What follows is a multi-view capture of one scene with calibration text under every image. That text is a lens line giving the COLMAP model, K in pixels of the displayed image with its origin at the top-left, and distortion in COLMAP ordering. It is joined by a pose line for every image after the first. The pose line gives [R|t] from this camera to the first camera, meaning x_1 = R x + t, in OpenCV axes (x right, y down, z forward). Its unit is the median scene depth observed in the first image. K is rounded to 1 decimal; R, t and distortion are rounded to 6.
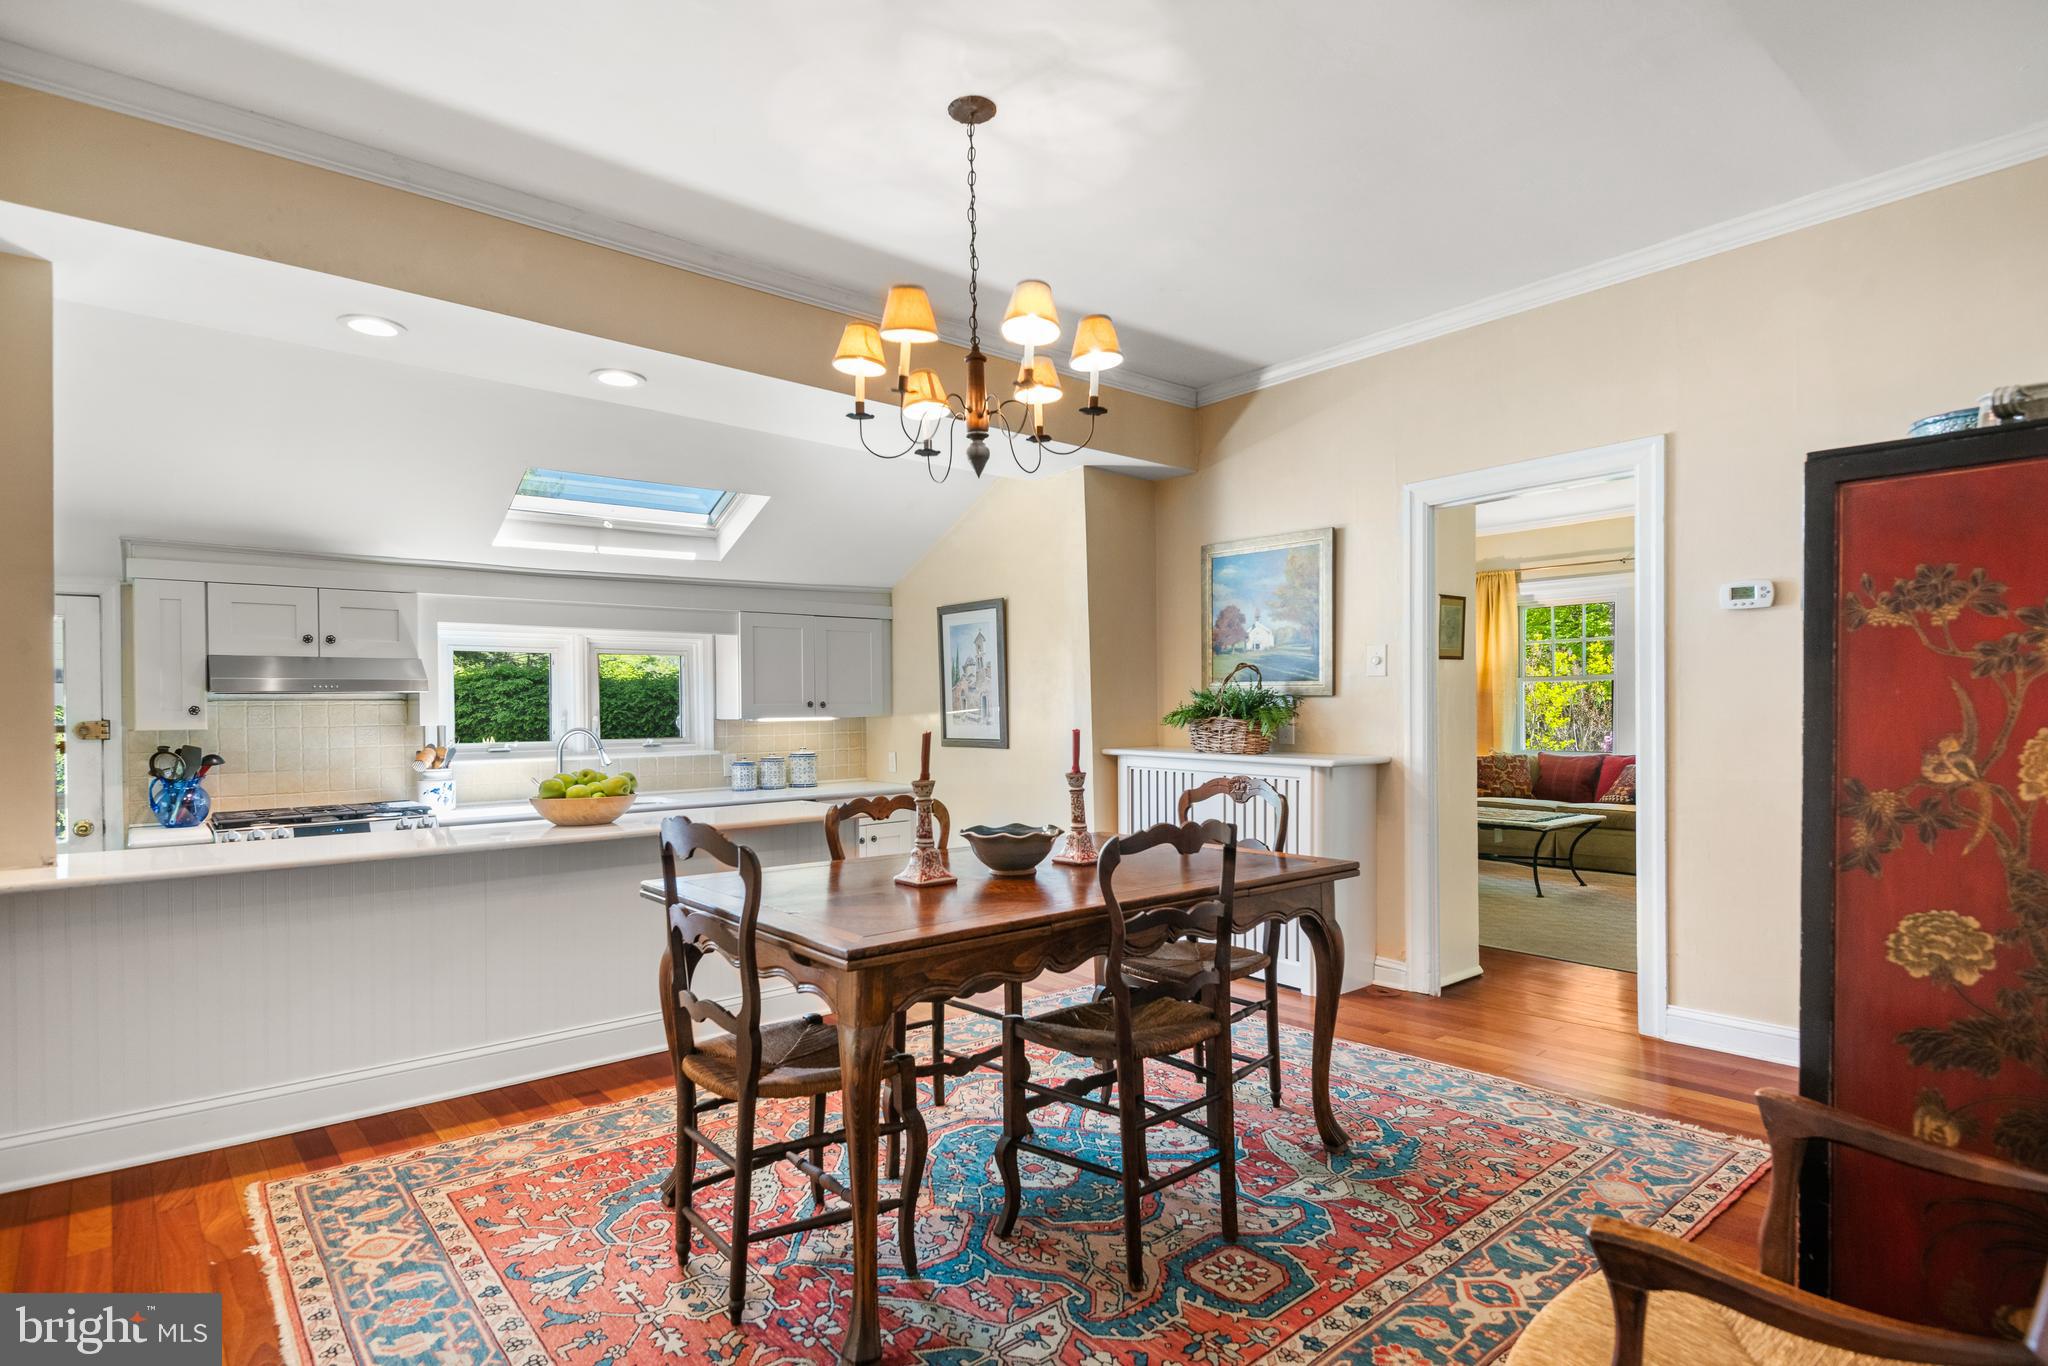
lens RADIAL K [[1046.3, 0, 1012.9], [0, 1046.3, 702.5], [0, 0, 1]] dist [0.024916, -0.000060]
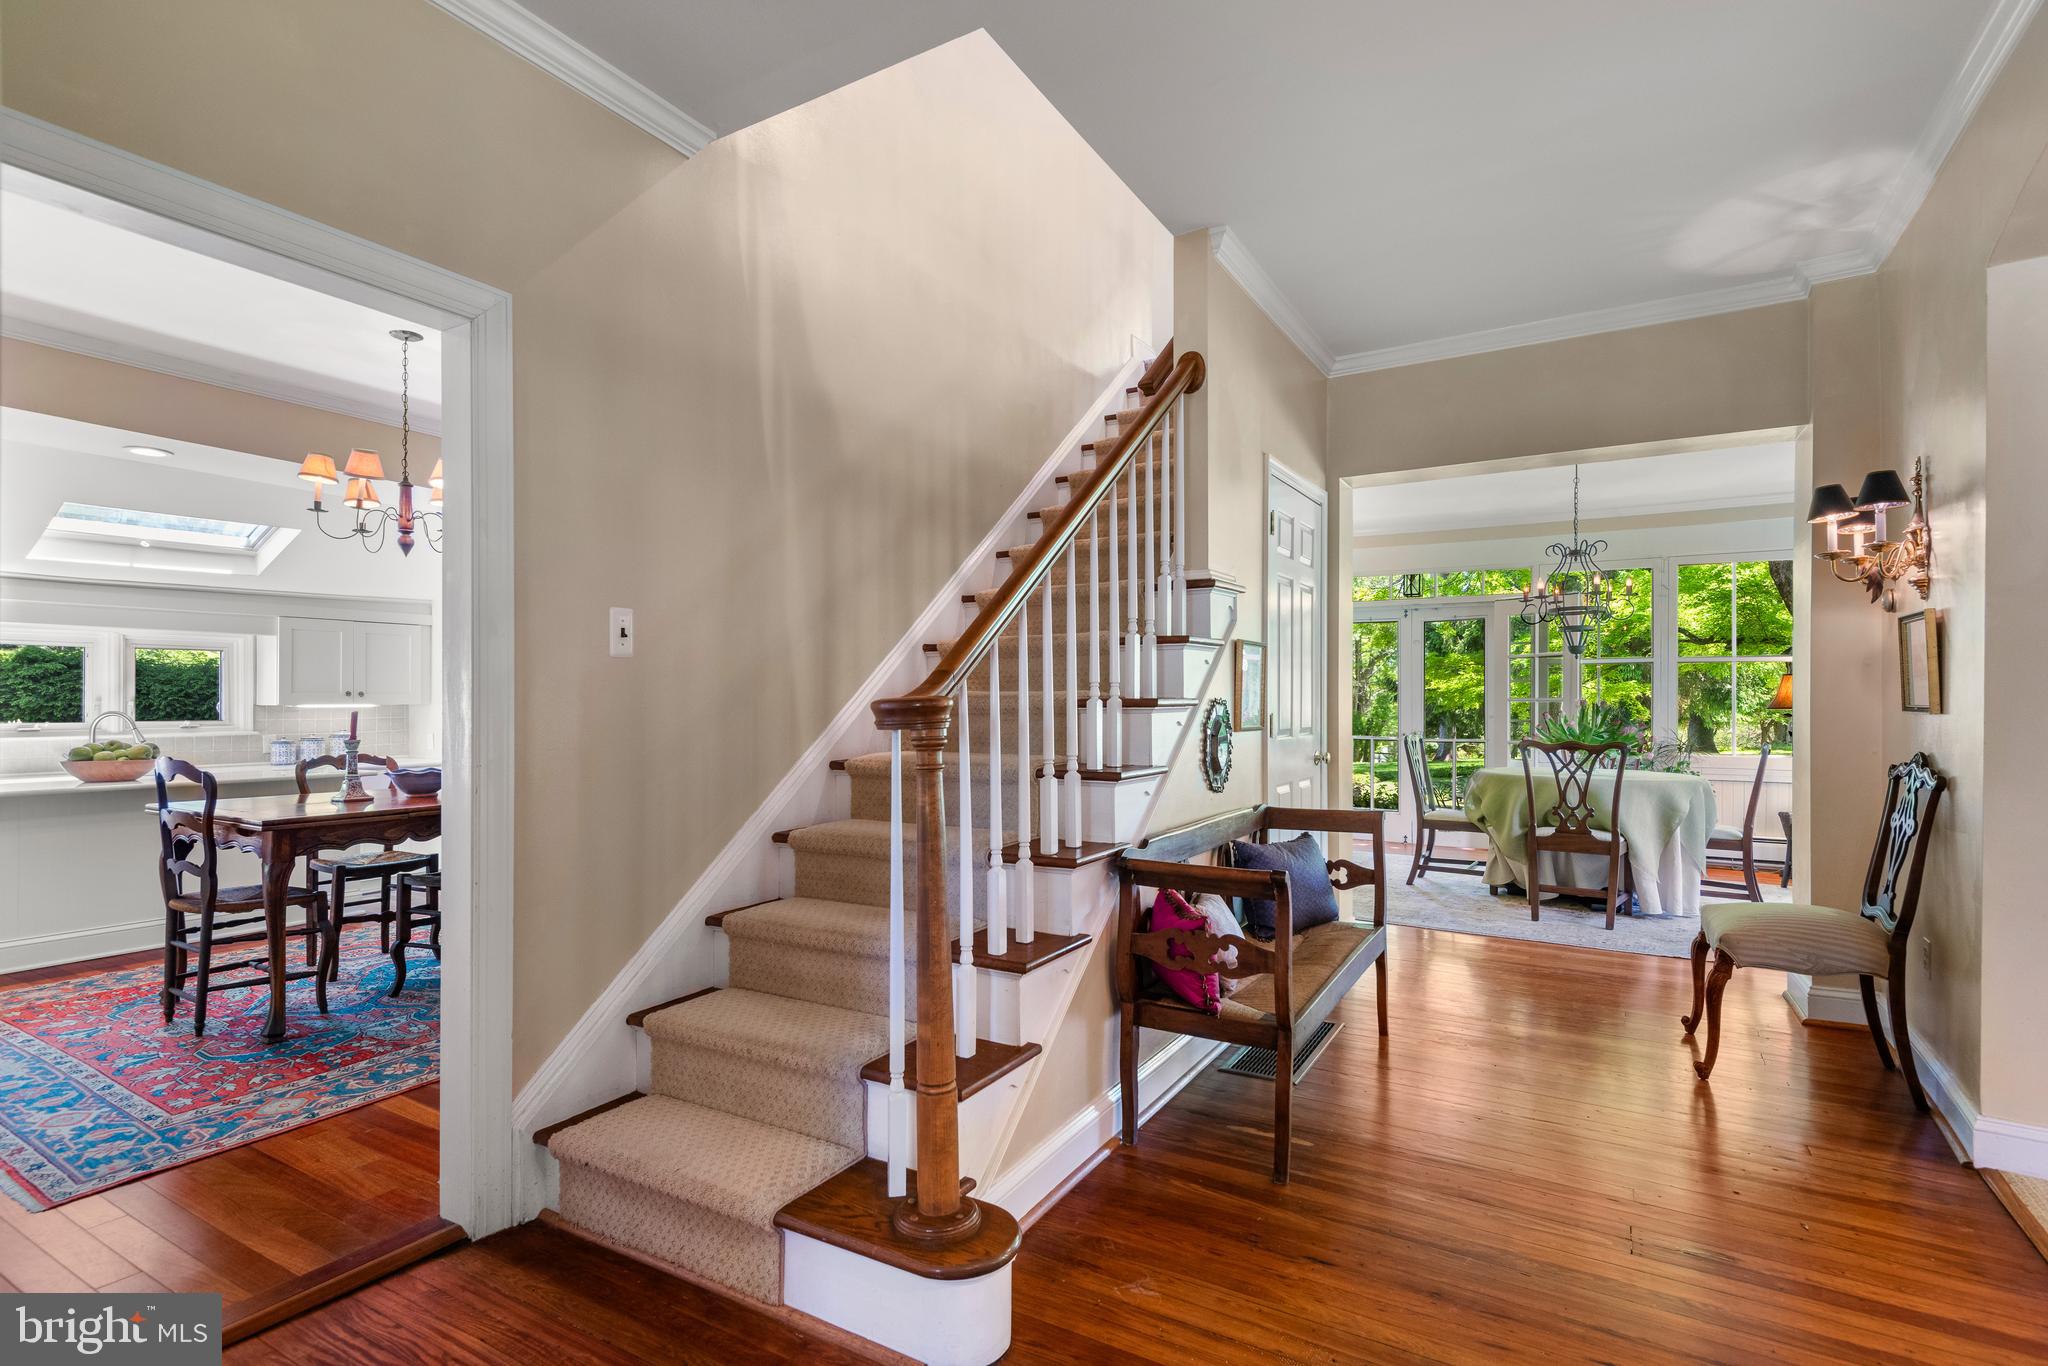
lens RADIAL K [[982.3, 0, 1016.3], [0, 982.3, 696.6], [0, 0, 1]] dist [0.011201, -0.008732]
pose [[0.943291, 0.015903, 0.331586, 0.341825], [-0.014893, 0.999873, -0.005588, -0.001038], [-0.331633, 0.000333, 0.943408, -0.735045]]
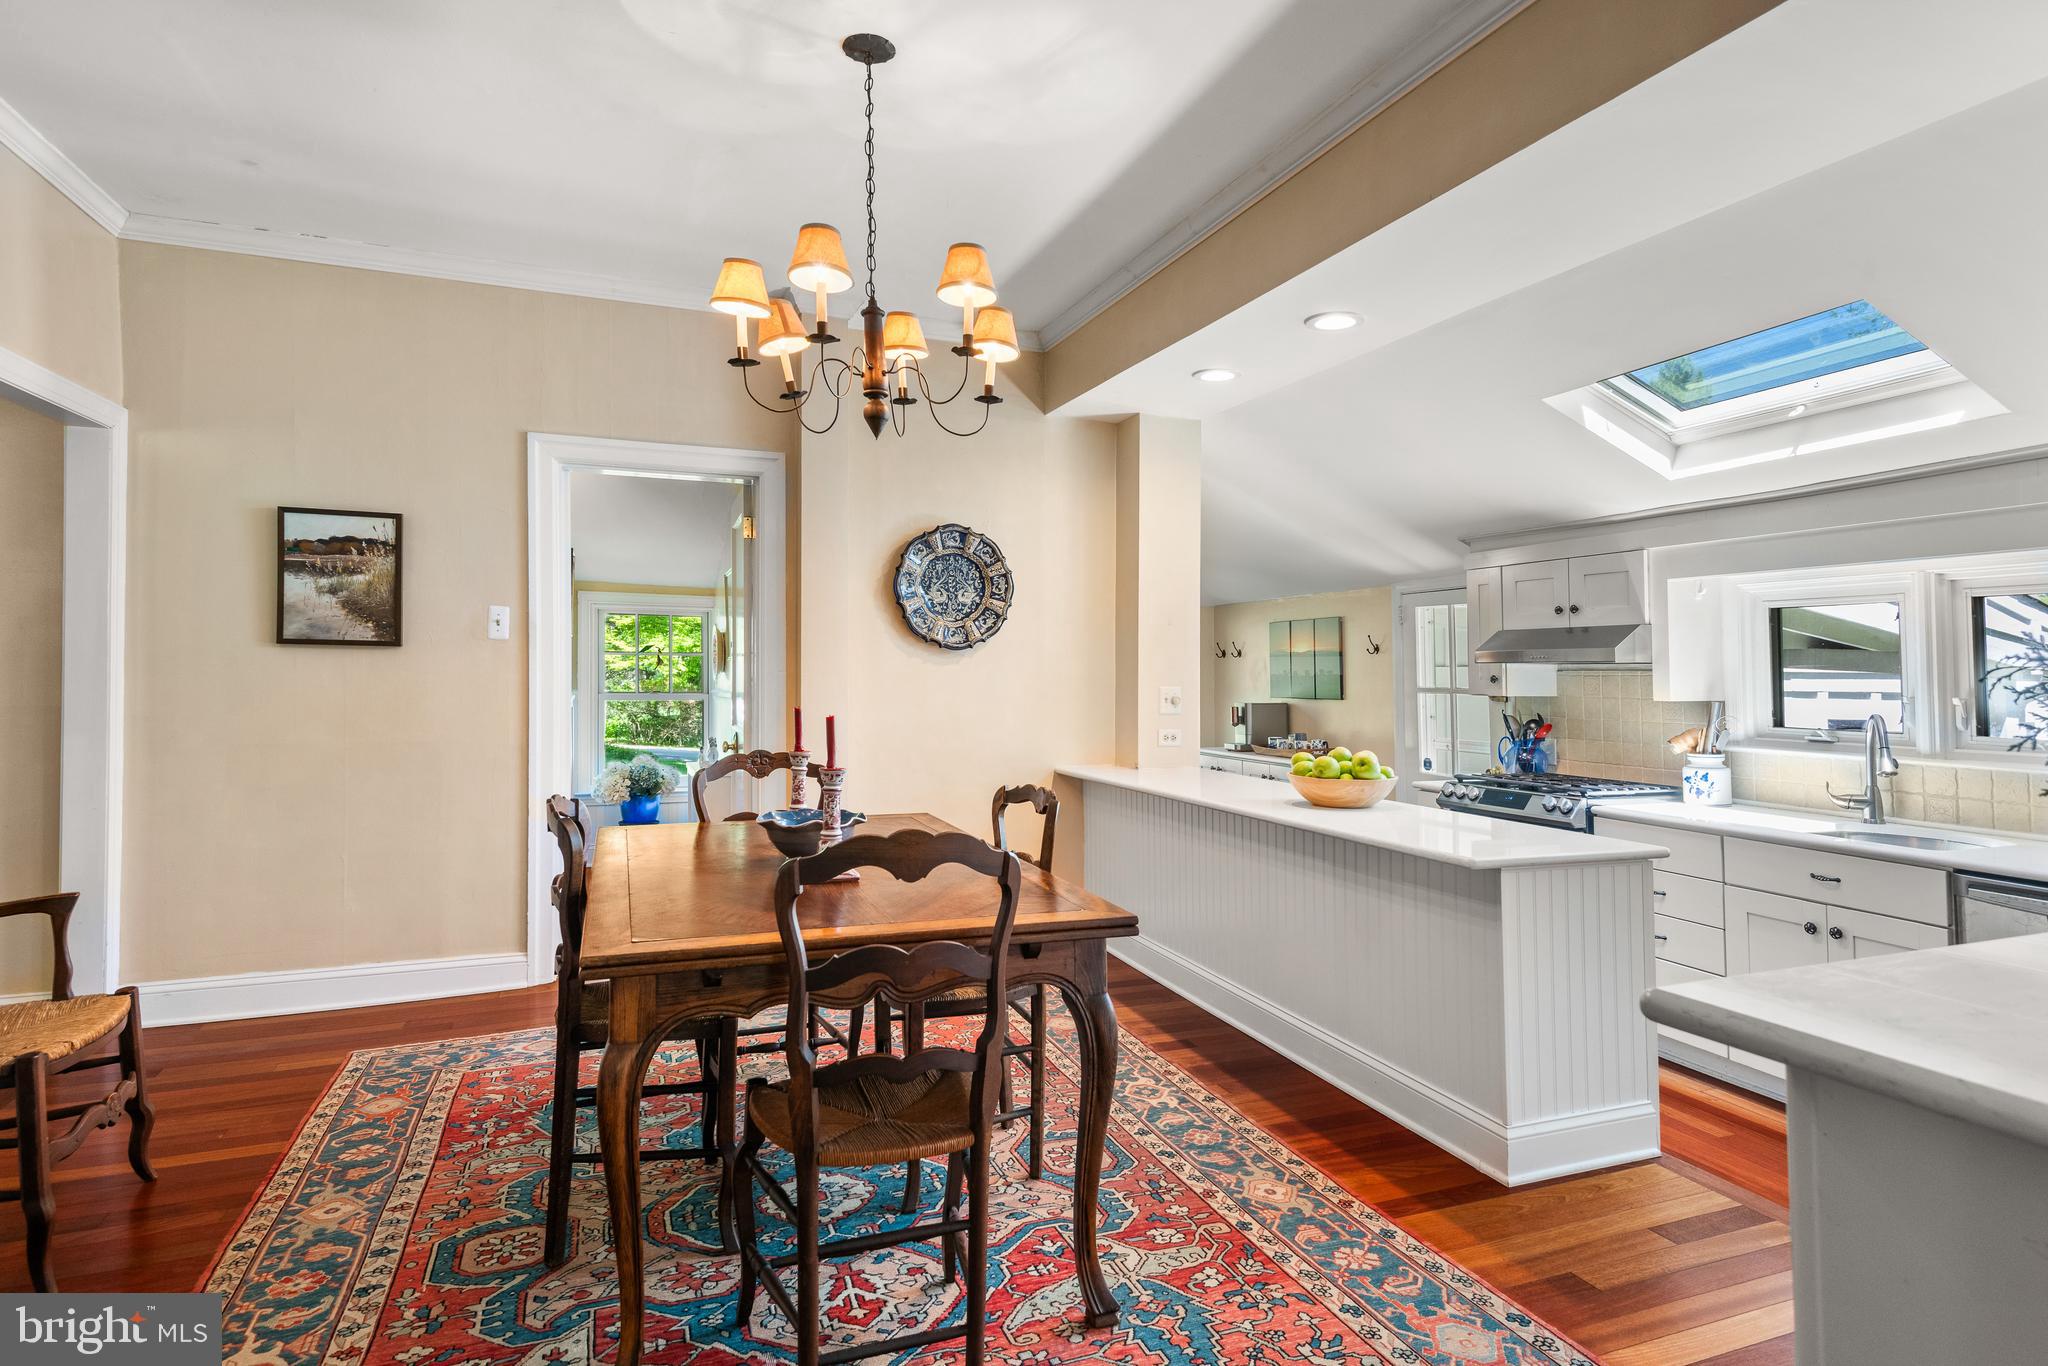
lens RADIAL K [[1128.0, 0, 1035.5], [0, 1128.0, 646.6], [0, 0, 1]] dist [0.018431, -0.004192]
pose [[-0.321242, -0.012924, -0.946909, 0.820867], [-0.003046, 0.999916, -0.012614, -0.014720], [0.946992, -0.001168, -0.321255, 1.385258]]
